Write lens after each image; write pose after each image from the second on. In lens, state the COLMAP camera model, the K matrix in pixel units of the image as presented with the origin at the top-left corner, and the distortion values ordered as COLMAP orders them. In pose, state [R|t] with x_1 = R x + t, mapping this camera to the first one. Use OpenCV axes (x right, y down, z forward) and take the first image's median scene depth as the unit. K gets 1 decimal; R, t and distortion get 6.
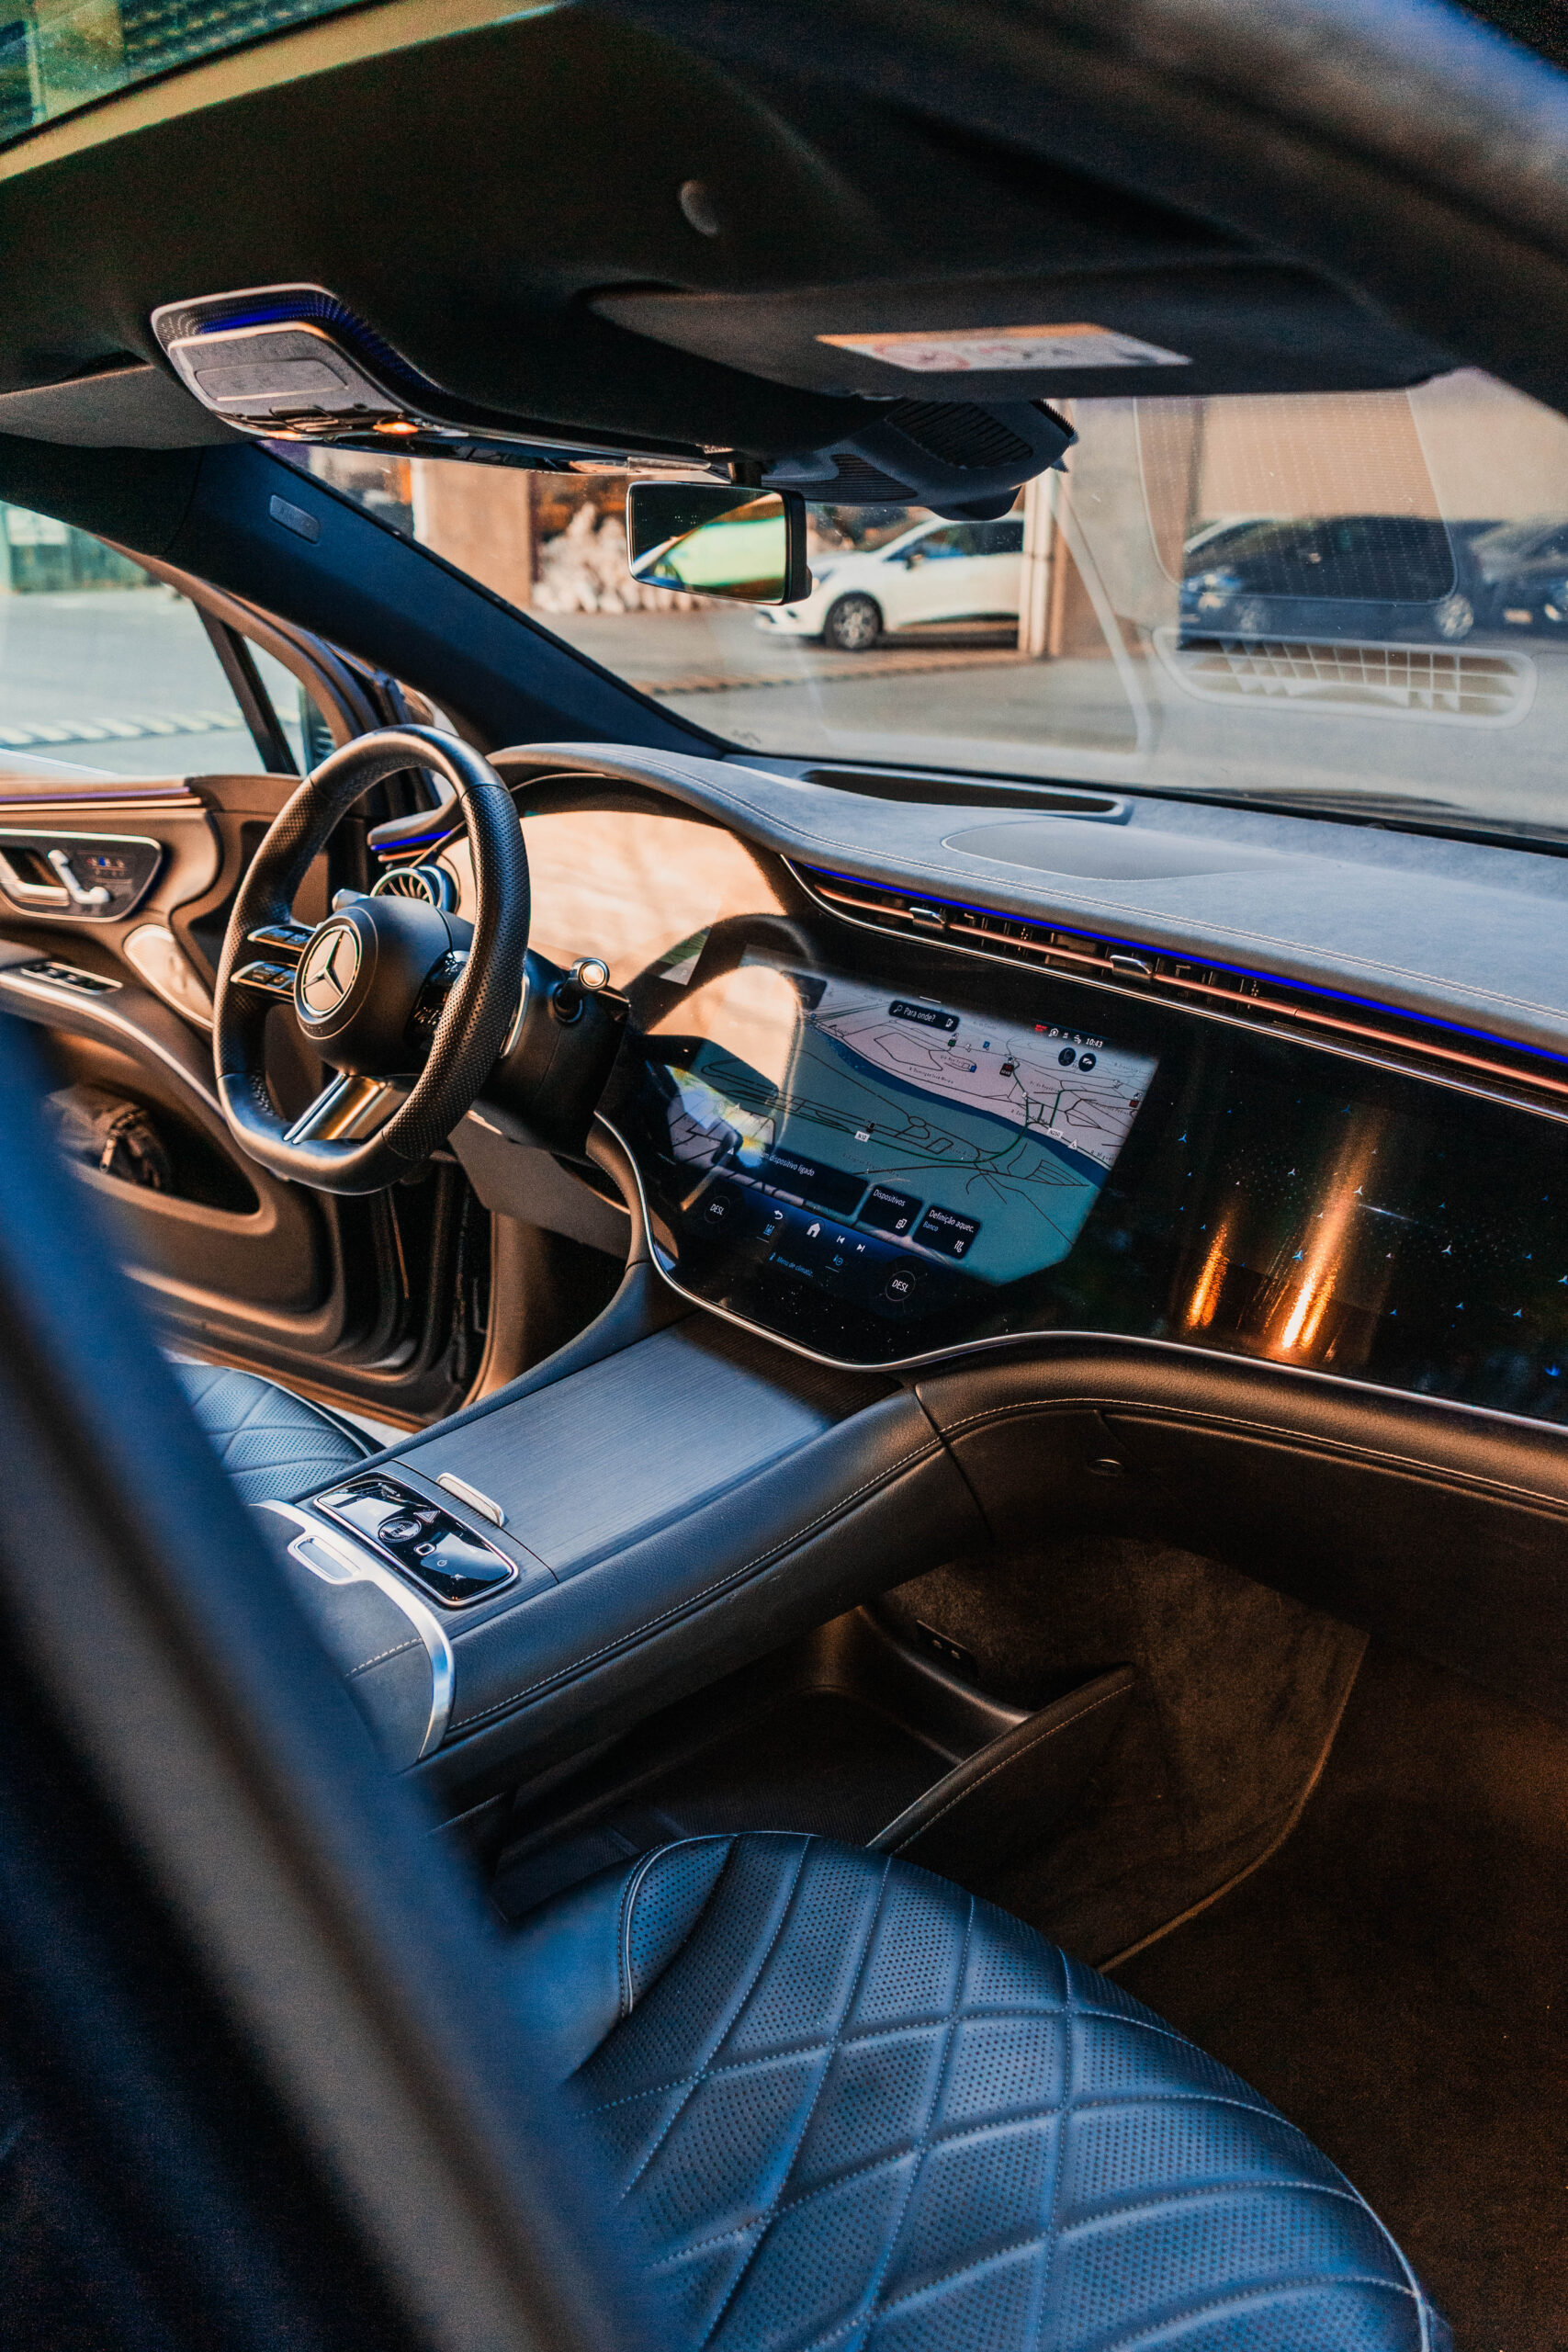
lens RADIAL K [[1898.8, 0, 784.0], [0, 1898.8, 1176.0], [0, 0, 1]] dist [-0.029930, 0.046606]
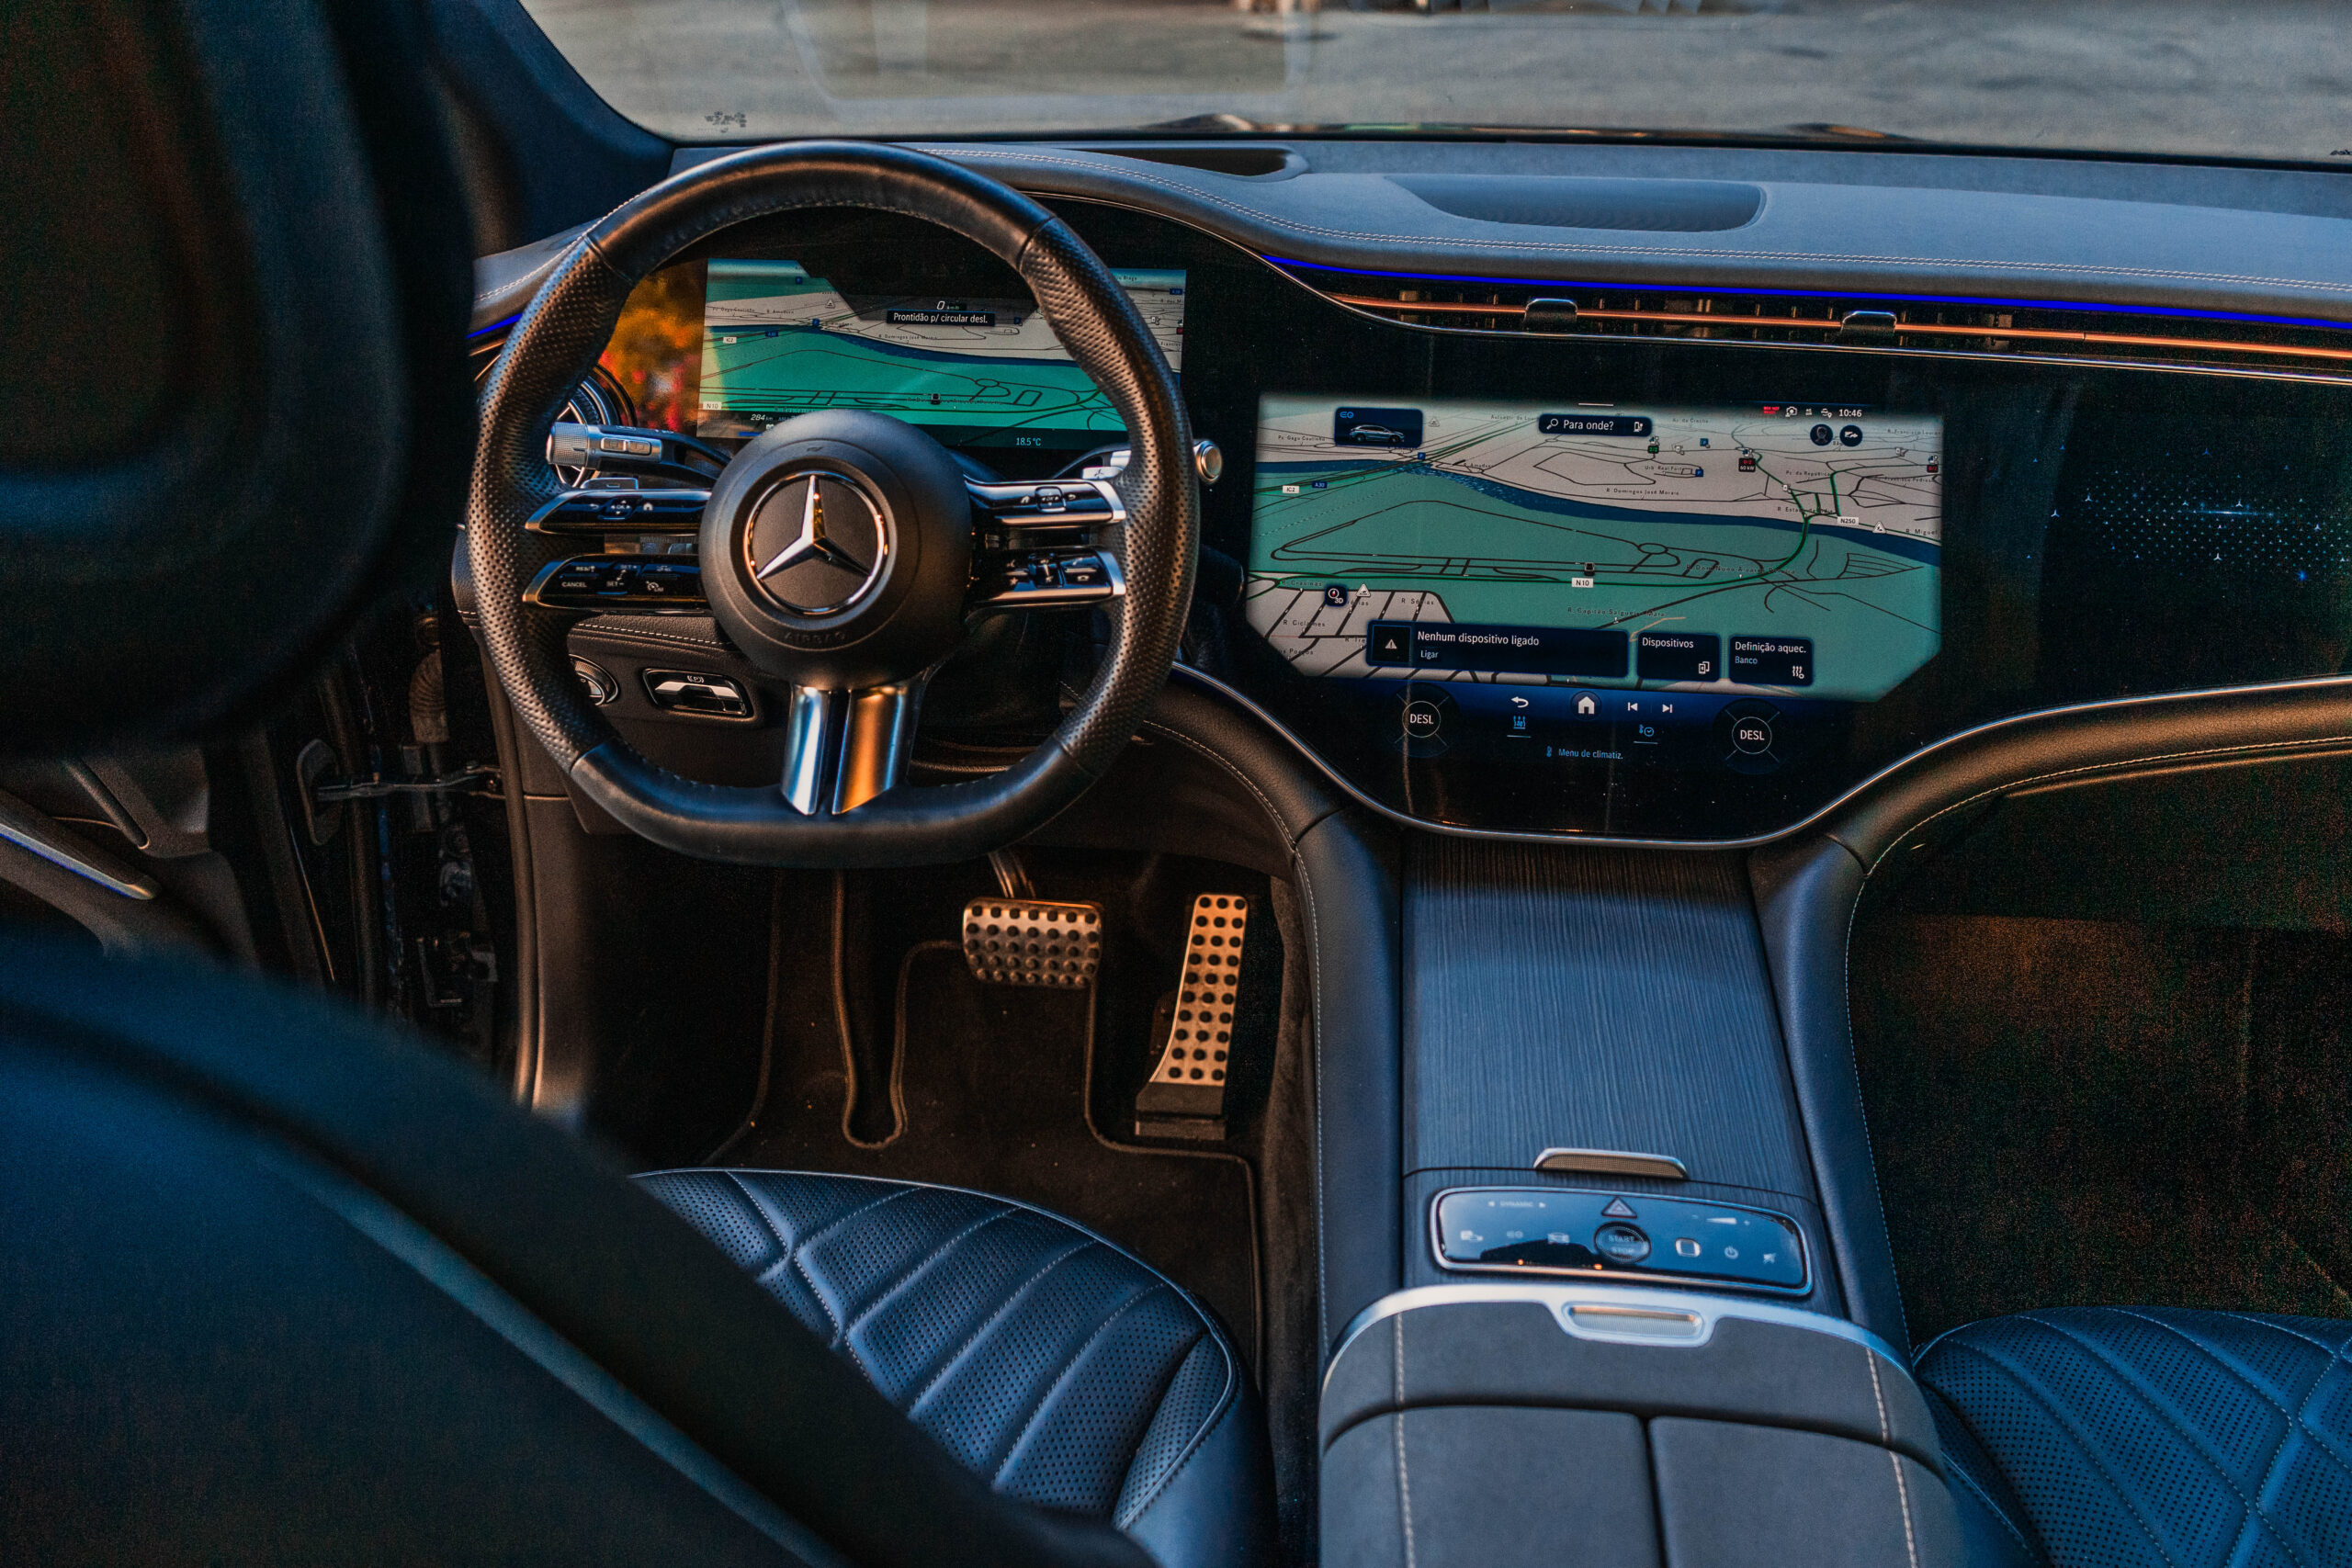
lens RADIAL K [[1861.2, 0, 1168.3], [0, 1861.2, 783.6], [0, 0, 1]] dist [-0.032532, 0.041762]
pose [[0.743270, -0.339446, 0.576478, -0.637621], [0.232339, 0.939052, 0.253378, -0.200179], [-0.627351, -0.054390, 0.776835, 0.496449]]
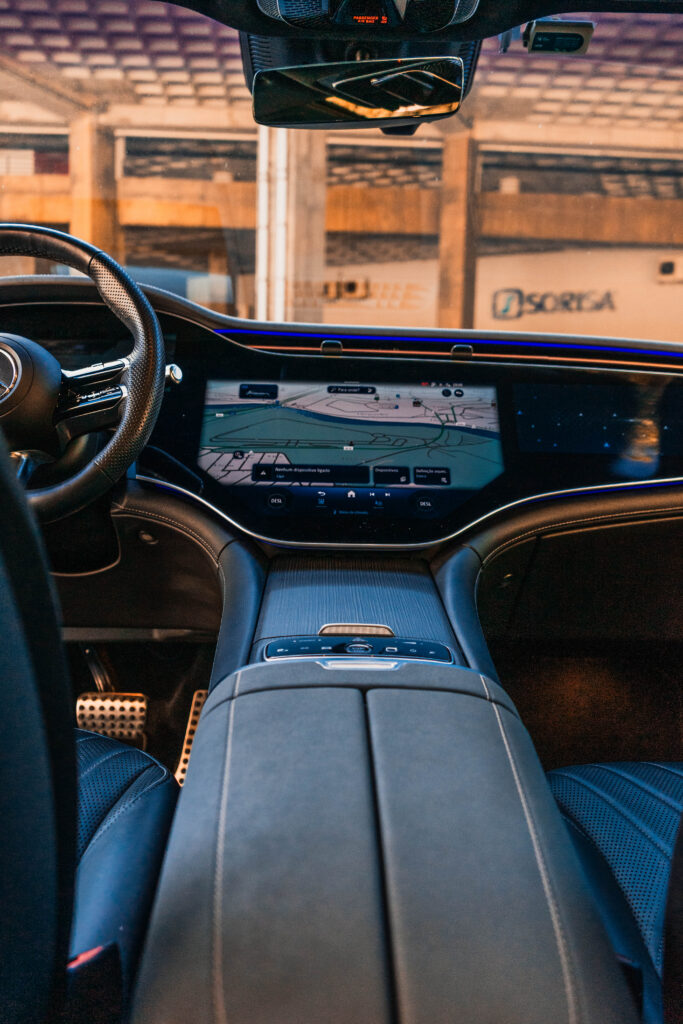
lens RADIAL K [[814.2, 0, 345.9], [0, 814.2, 539.7], [0, 0, 1]] dist [-0.007913, 0.001926]
pose [[0.650655, -0.103614, 0.752271, -0.617503], [0.235696, 0.969277, -0.070355, 0.131804], [-0.721869, 0.223084, 0.655087, 0.516771]]
